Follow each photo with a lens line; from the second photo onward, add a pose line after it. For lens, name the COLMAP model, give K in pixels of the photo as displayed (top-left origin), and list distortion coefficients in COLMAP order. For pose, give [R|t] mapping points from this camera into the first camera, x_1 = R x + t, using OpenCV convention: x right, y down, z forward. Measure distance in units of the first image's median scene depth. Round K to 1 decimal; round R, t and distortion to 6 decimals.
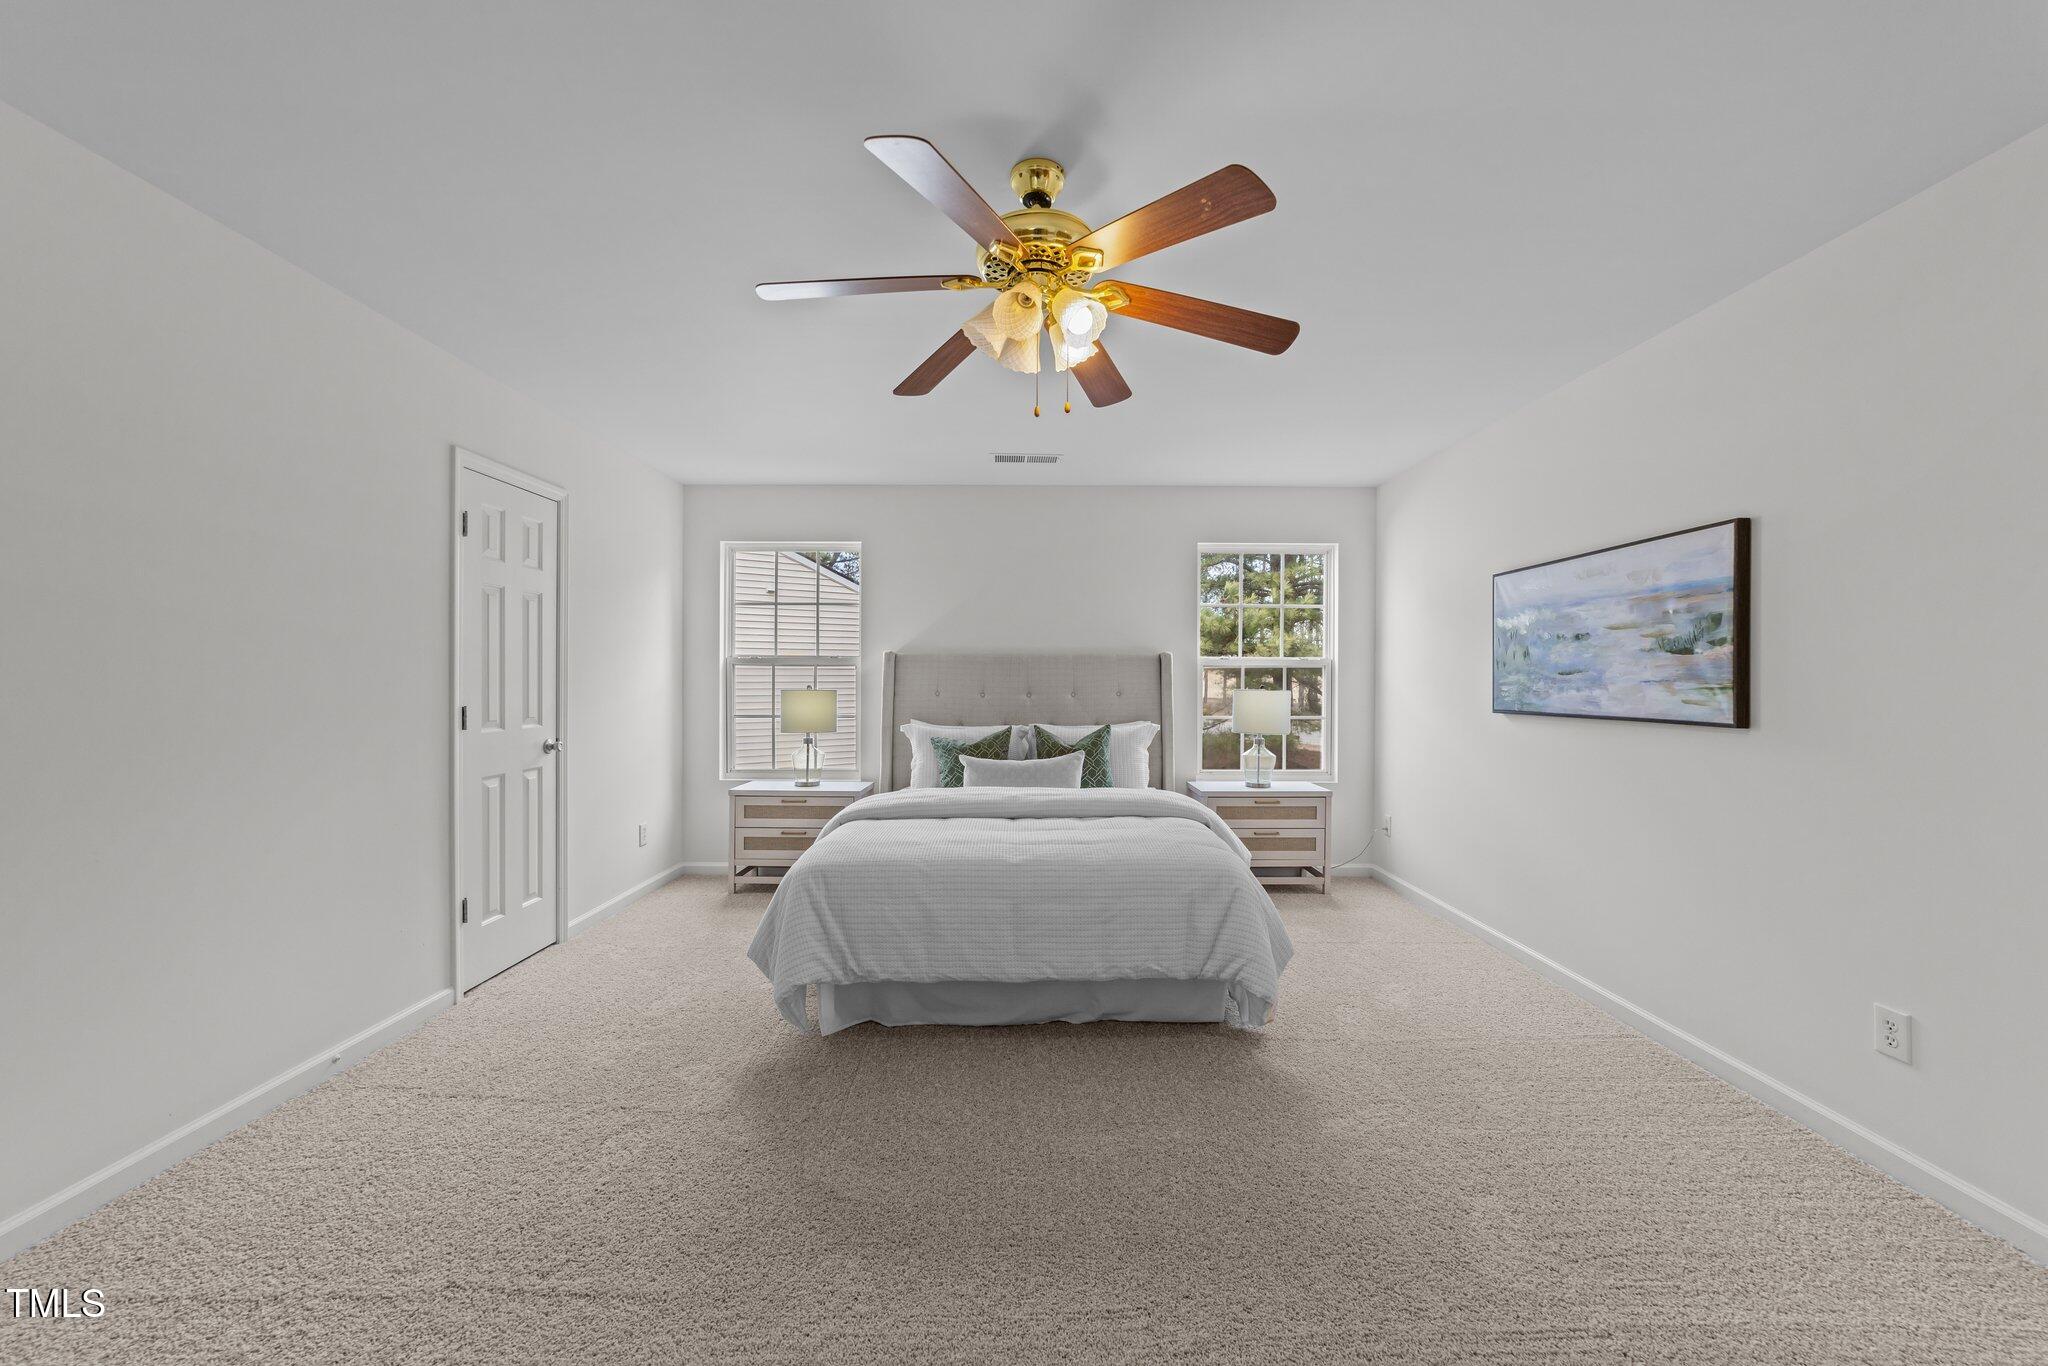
lens RADIAL K [[777.6, 0, 1039.1], [0, 777.6, 683.5], [0, 0, 1]] dist [-0.007949, 0.002753]
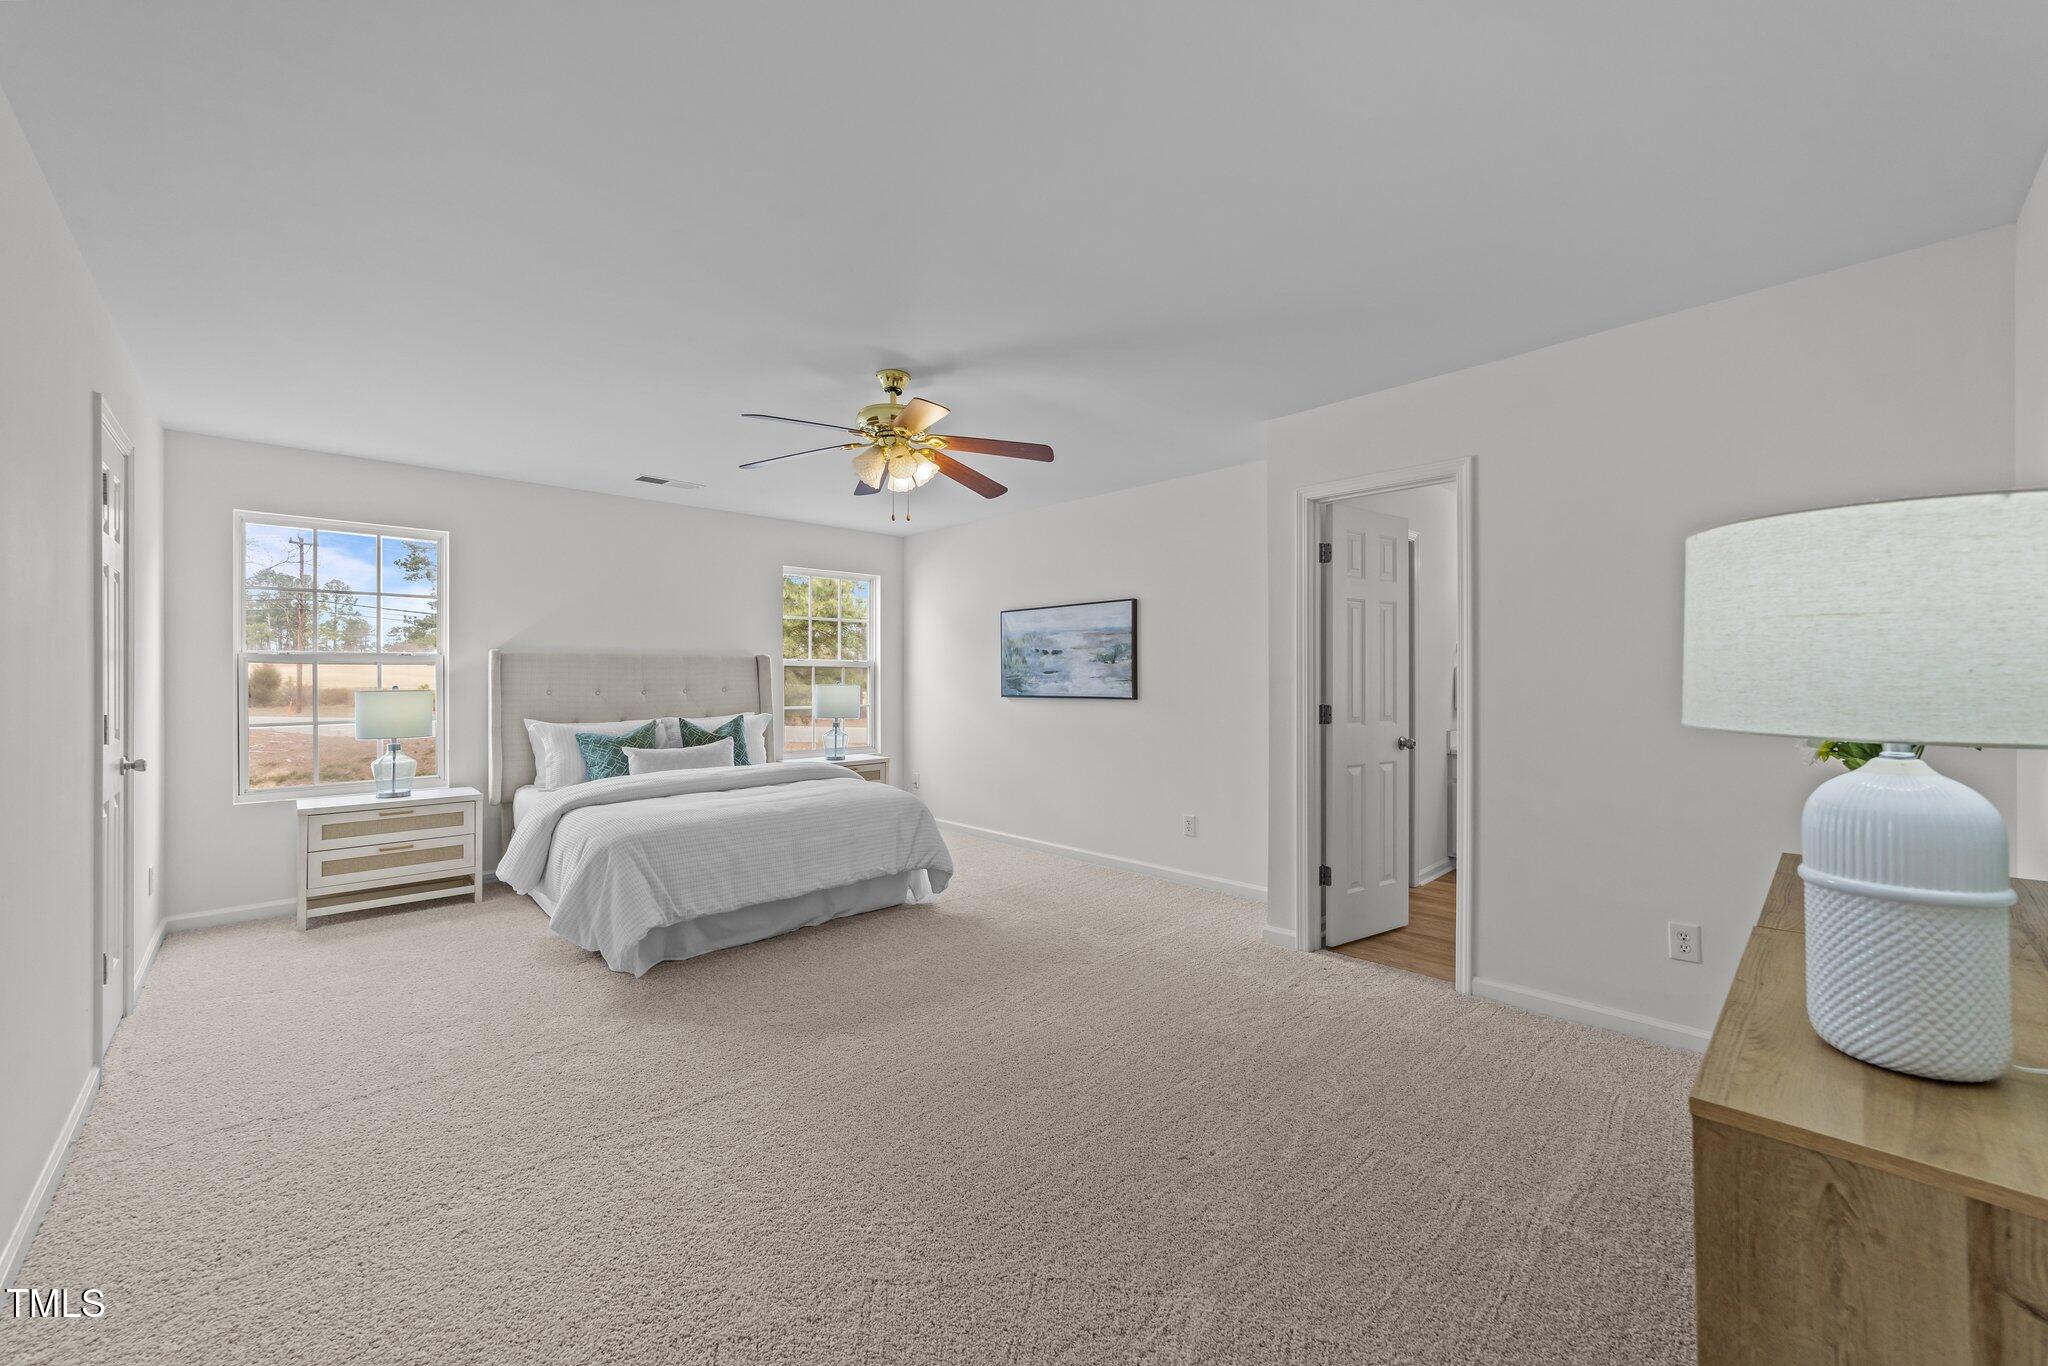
lens RADIAL K [[777.6, 0, 1033.4], [0, 777.6, 678.8], [0, 0, 1]] dist [-0.007949, 0.002753]
pose [[0.716838, -0.007022, 0.697204, -0.557004], [0.006969, 0.999971, 0.002906, -0.004247], [-0.697205, 0.002776, 0.716867, -0.233868]]
